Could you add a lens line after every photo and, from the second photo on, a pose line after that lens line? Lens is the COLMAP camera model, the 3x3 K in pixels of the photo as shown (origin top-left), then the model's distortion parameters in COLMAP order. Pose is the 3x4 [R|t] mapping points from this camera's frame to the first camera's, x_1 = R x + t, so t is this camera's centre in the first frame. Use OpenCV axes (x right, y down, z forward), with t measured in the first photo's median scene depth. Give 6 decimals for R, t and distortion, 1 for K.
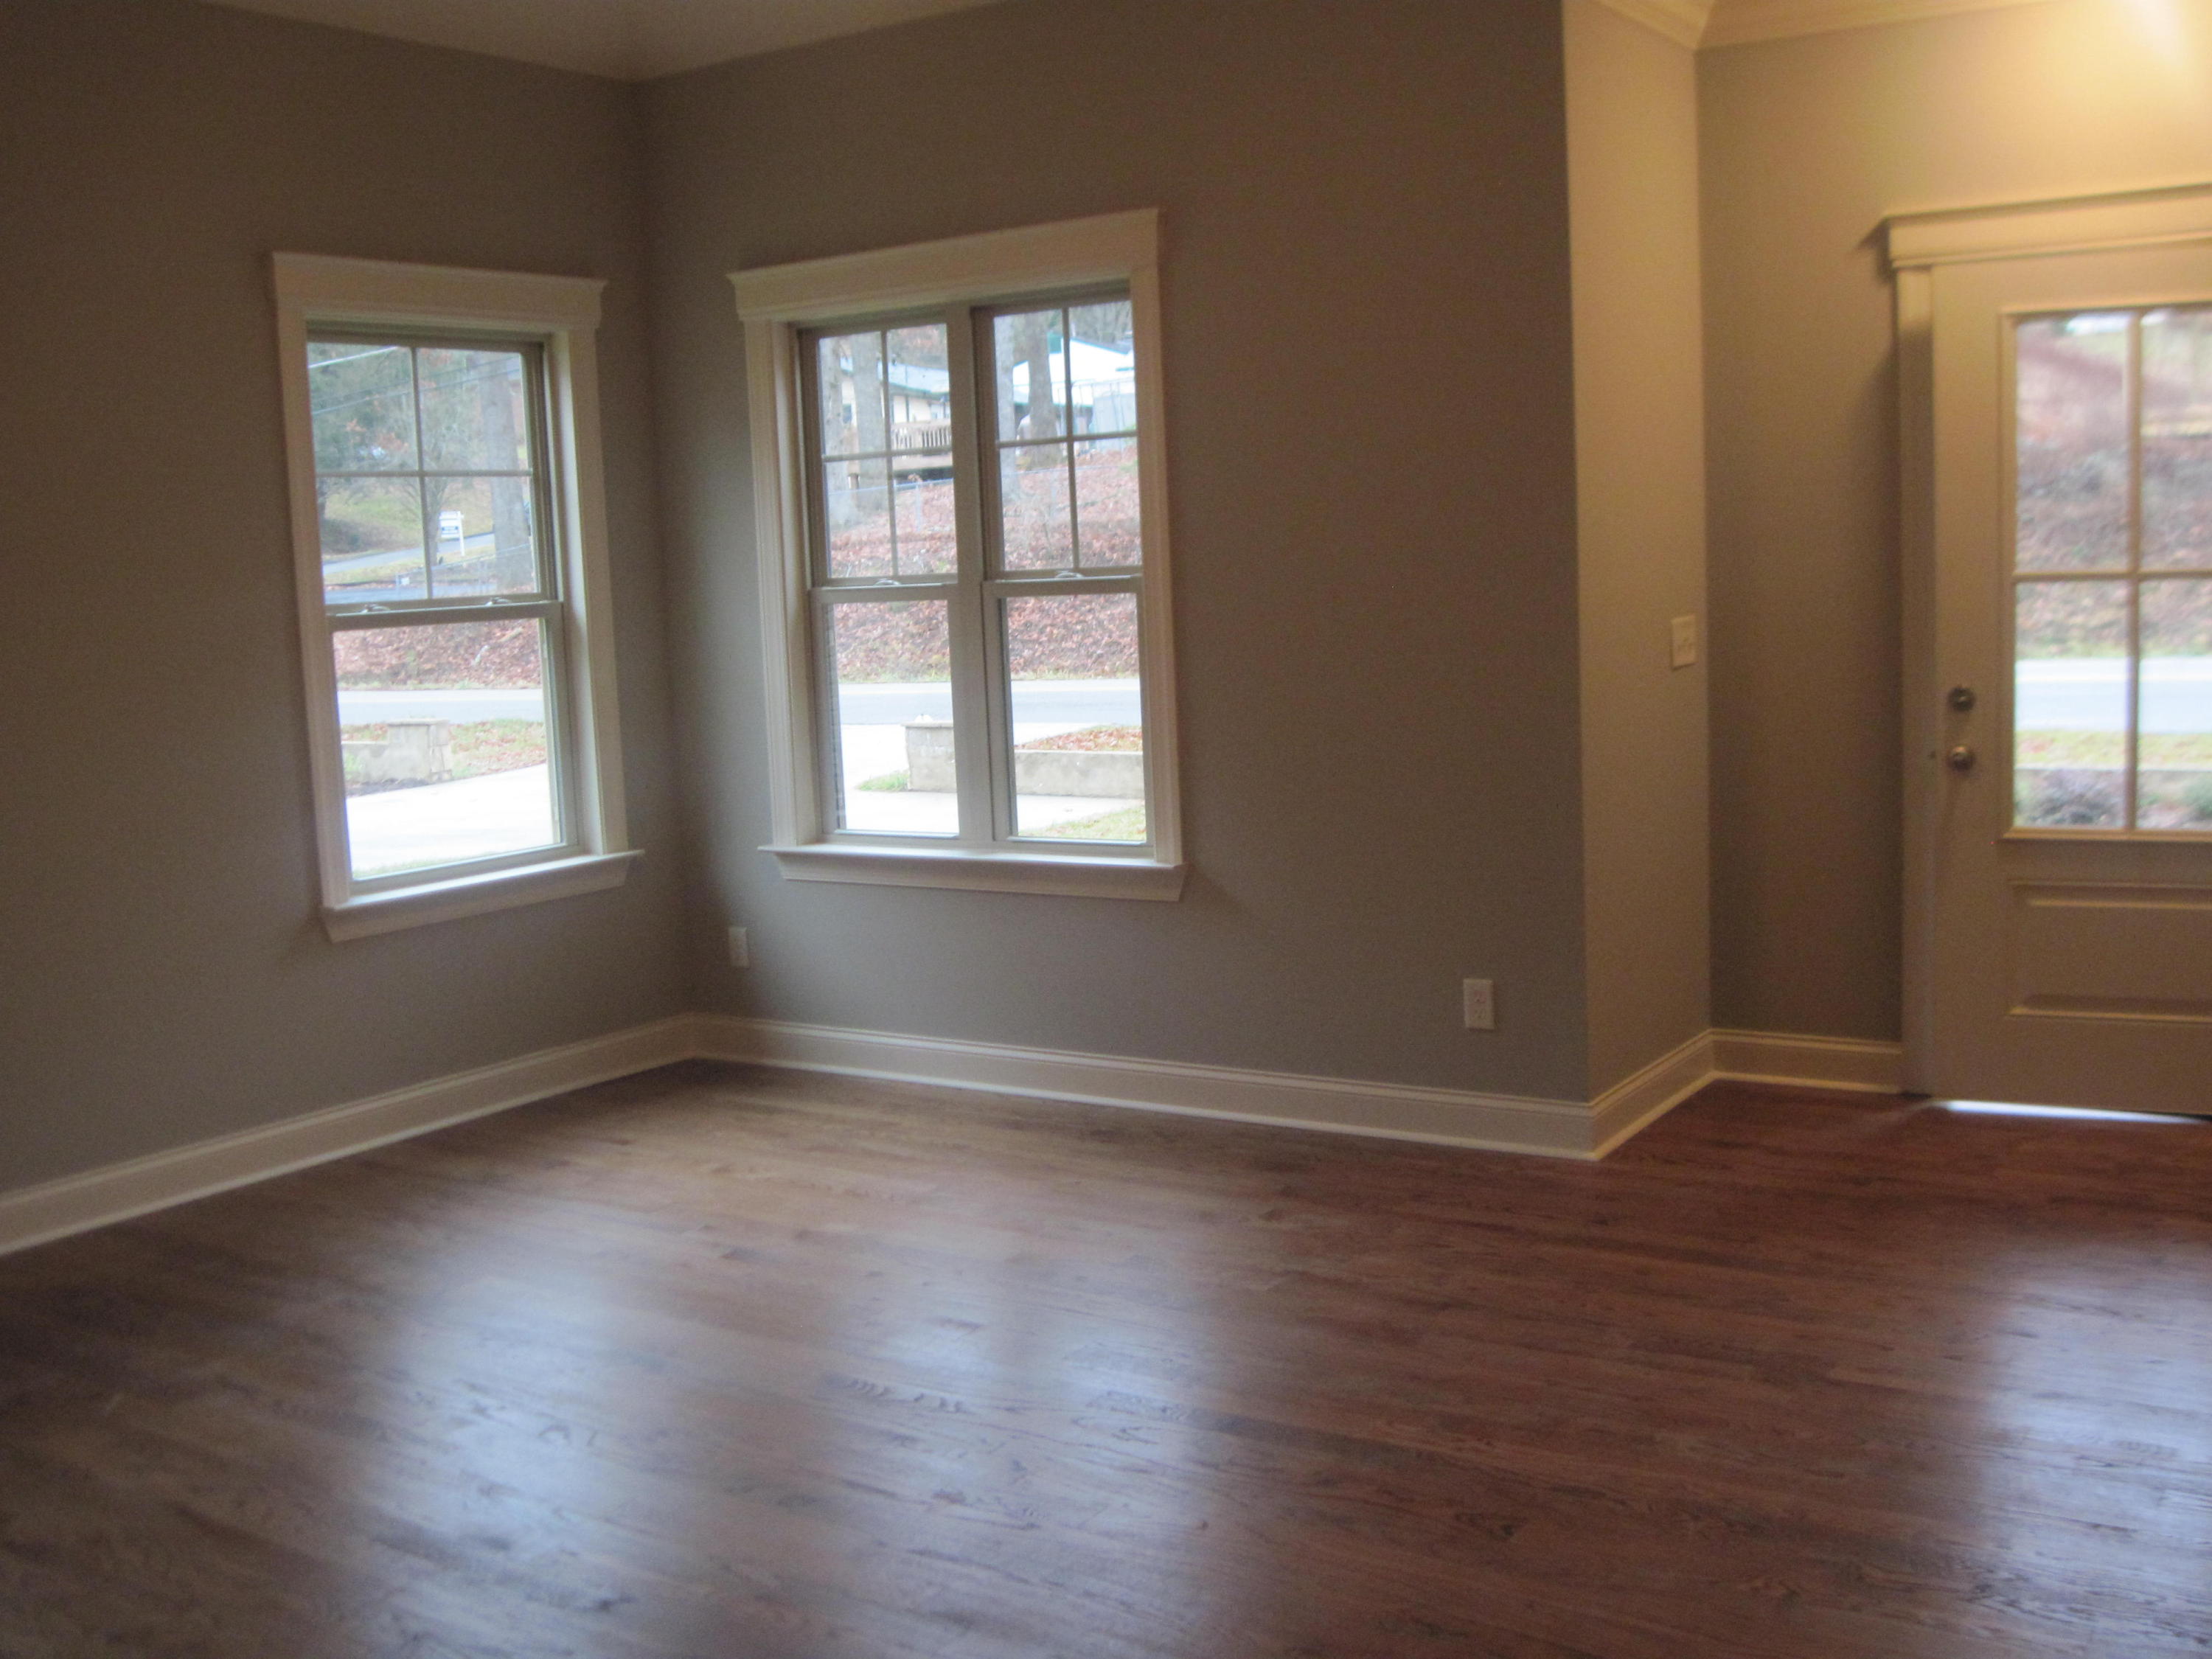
lens RADIAL K [[2267.8, 0, 1064.3], [0, 2267.8, 843.3], [0, 0, 1]] dist [-0.126631, 0.059401]
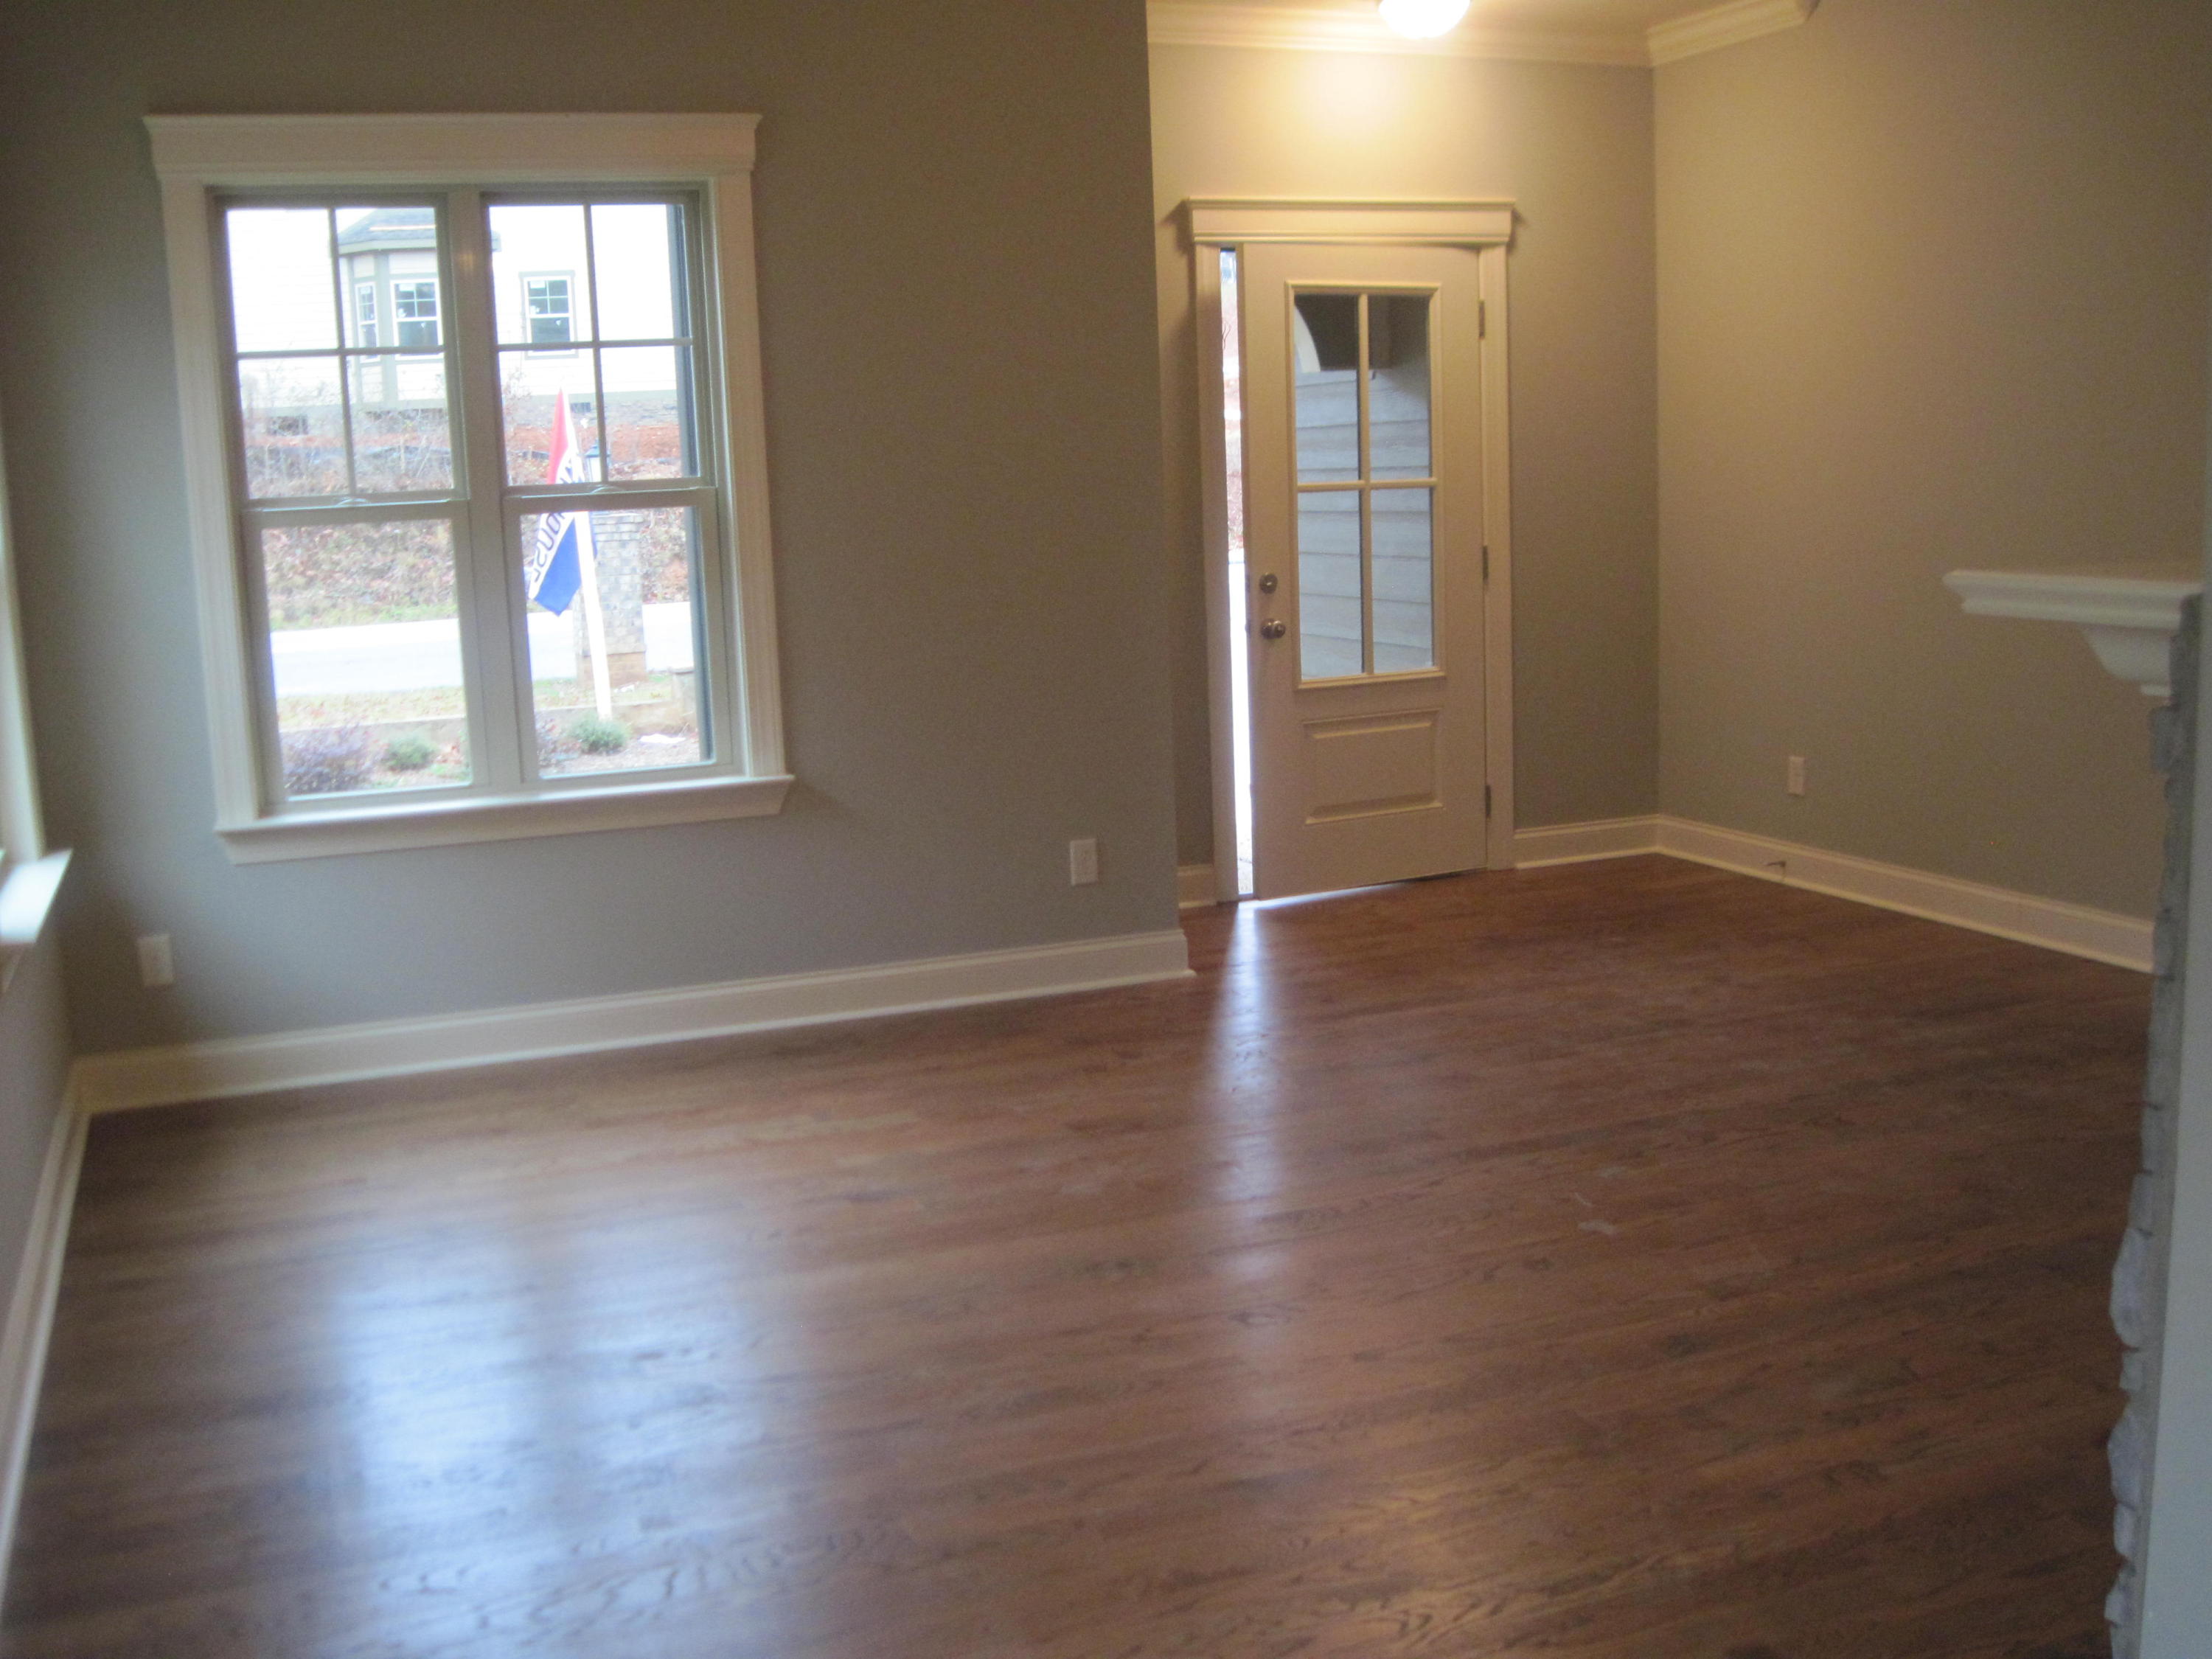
lens RADIAL K [[2267.8, 0, 1064.3], [0, 2267.8, 843.3], [0, 0, 1]] dist [-0.126631, 0.059401]
pose [[0.572071, -0.112644, 0.812432, -0.662535], [0.114321, 0.991806, 0.057016, -0.003560], [-0.812198, 0.060261, 0.580261, 0.309266]]
